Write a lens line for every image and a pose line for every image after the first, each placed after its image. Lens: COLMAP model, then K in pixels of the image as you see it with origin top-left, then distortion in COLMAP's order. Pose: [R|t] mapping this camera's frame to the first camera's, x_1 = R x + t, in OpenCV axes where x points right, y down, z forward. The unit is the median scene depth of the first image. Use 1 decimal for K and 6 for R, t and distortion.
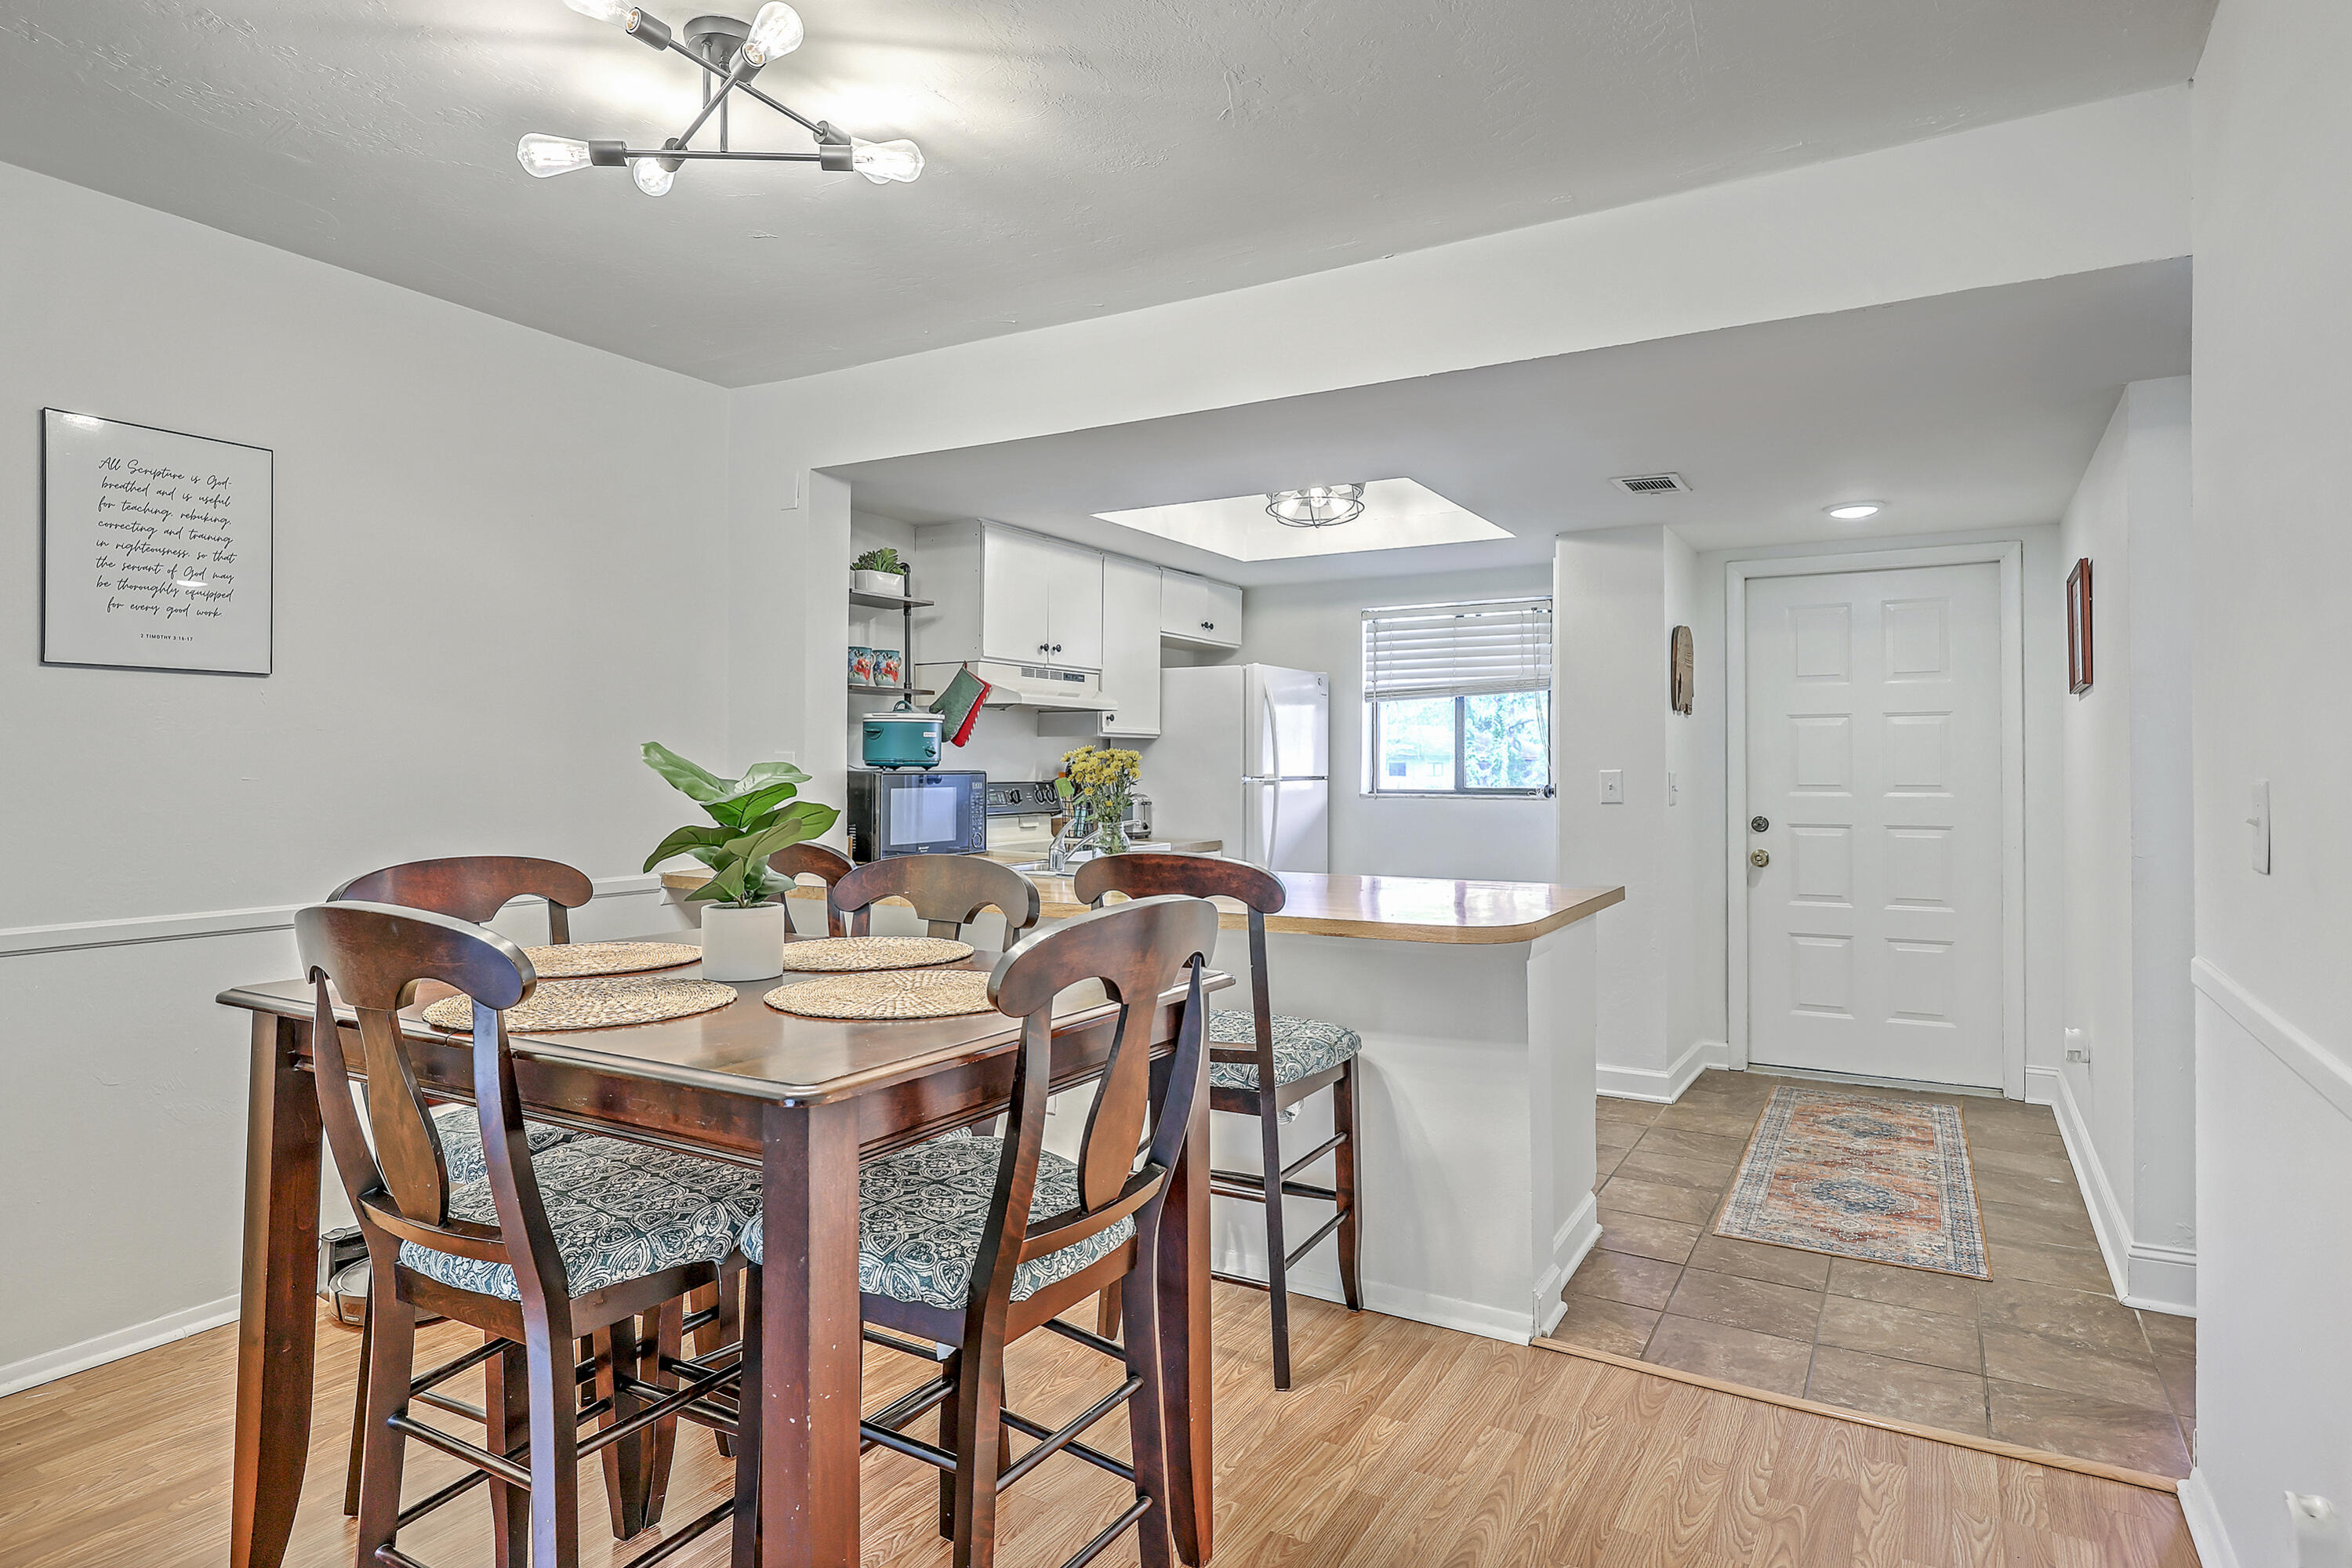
lens RADIAL K [[1273.7, 0, 1169.3], [0, 1273.7, 757.2], [0, 0, 1]] dist [0.004023, 0.000552]
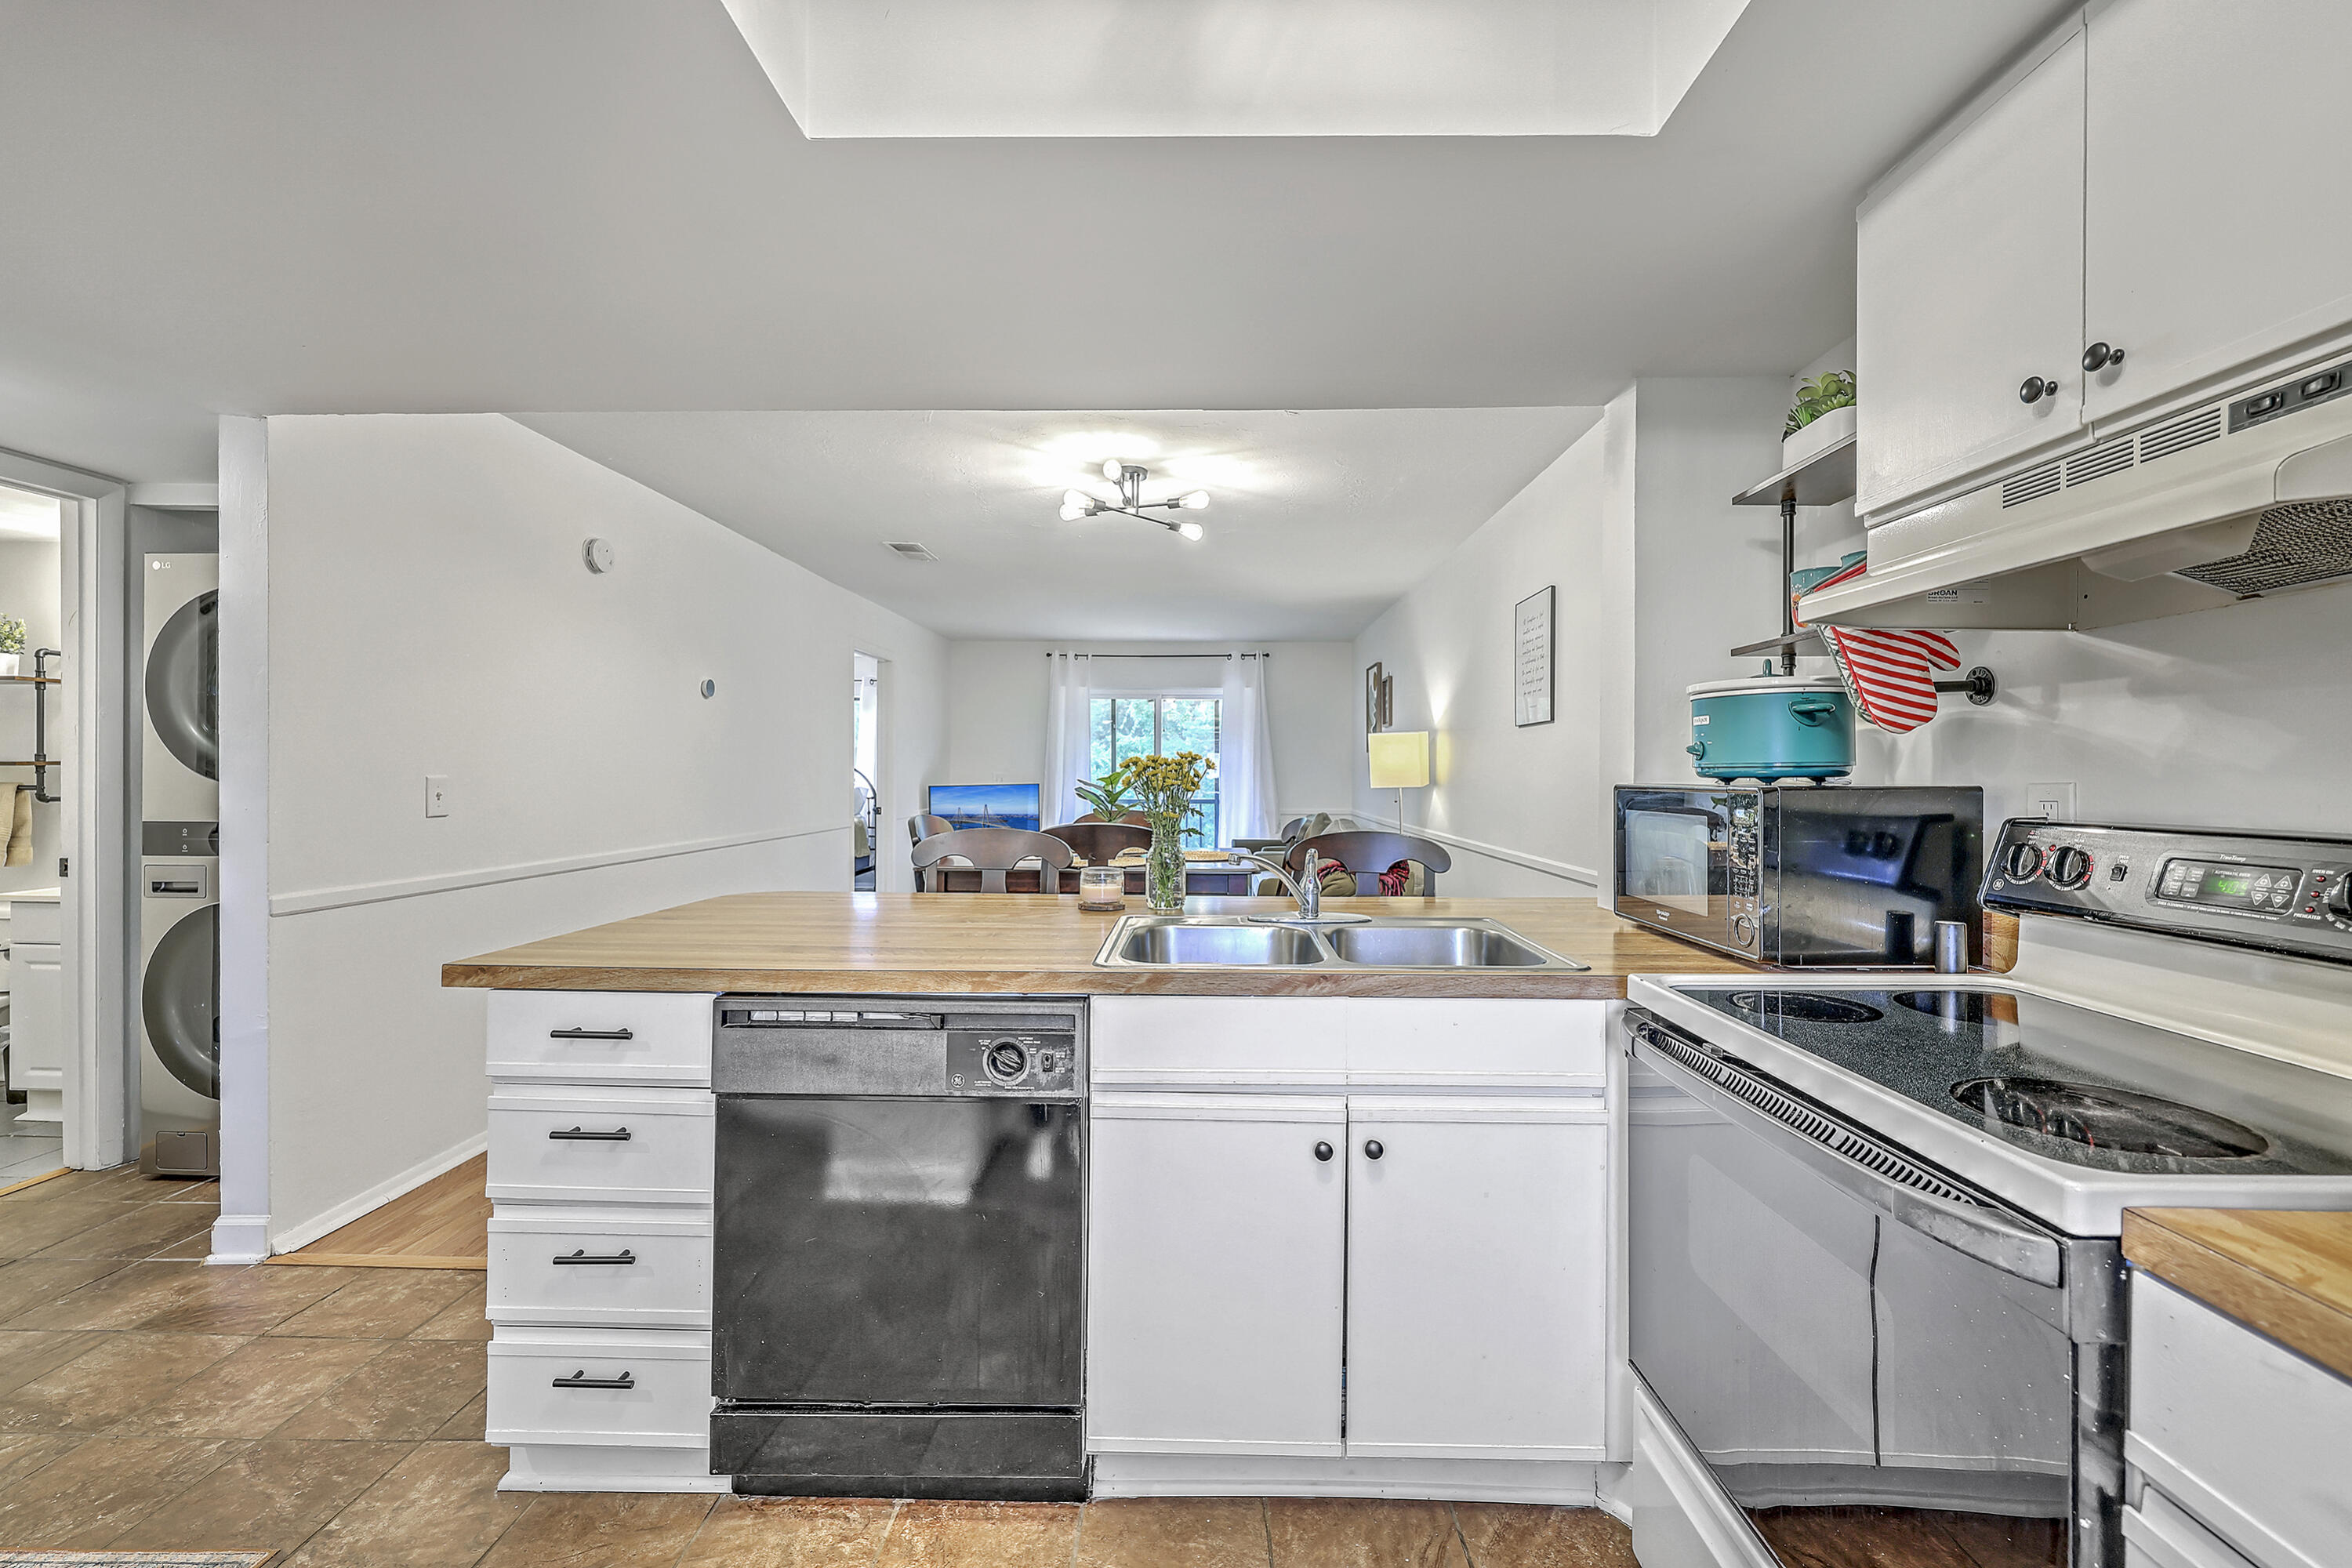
lens RADIAL K [[949.4, 0, 1195.6], [0, 949.4, 777.6], [0, 0, 1]] dist [0.002761, 0.000123]
pose [[-0.861026, -0.000904, -0.508559, 0.207394], [0.000269, 0.999997, -0.002232, 0.007819], [0.508560, -0.002058, -0.861024, 1.182926]]
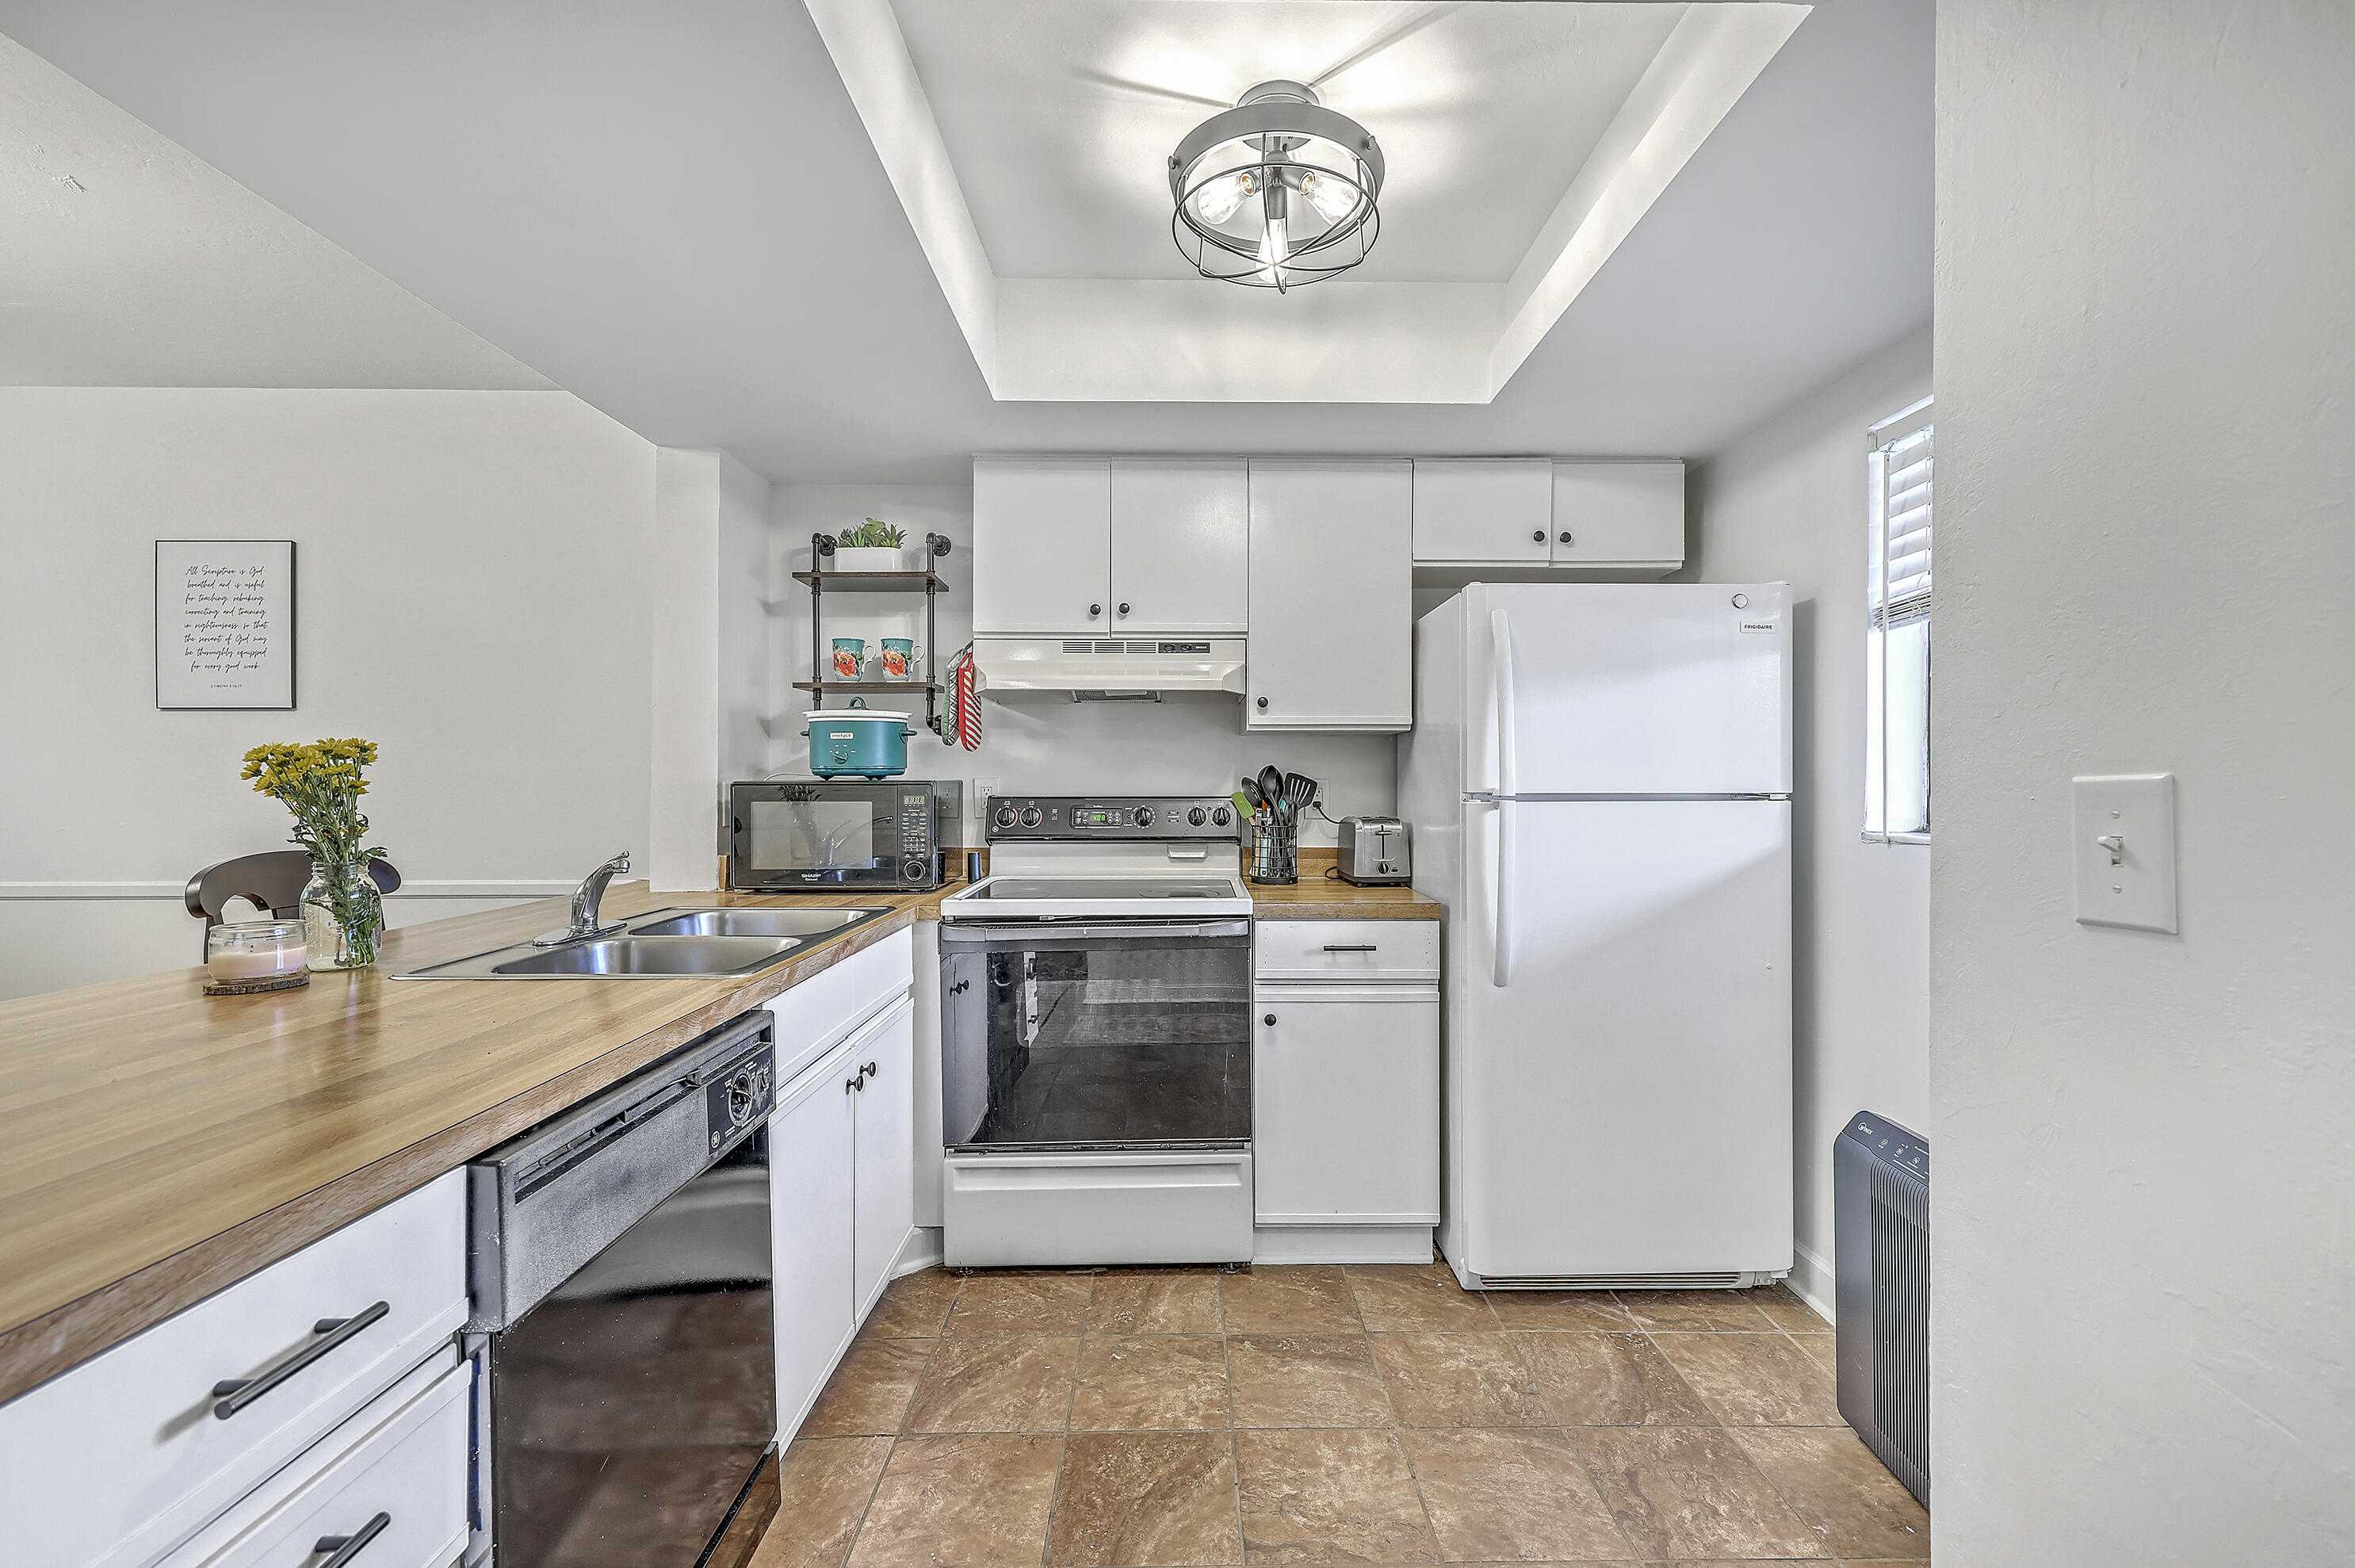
lens RADIAL K [[955.1, 0, 1187.1], [0, 955.1, 780.8], [0, 0, 1]] dist [0.001137, 0.000013]
pose [[0.529878, -0.002061, -0.848072, 0.417941], [0.006996, 0.999974, 0.001941, 0.010308], [0.848045, -0.006962, 0.529878, 0.820194]]
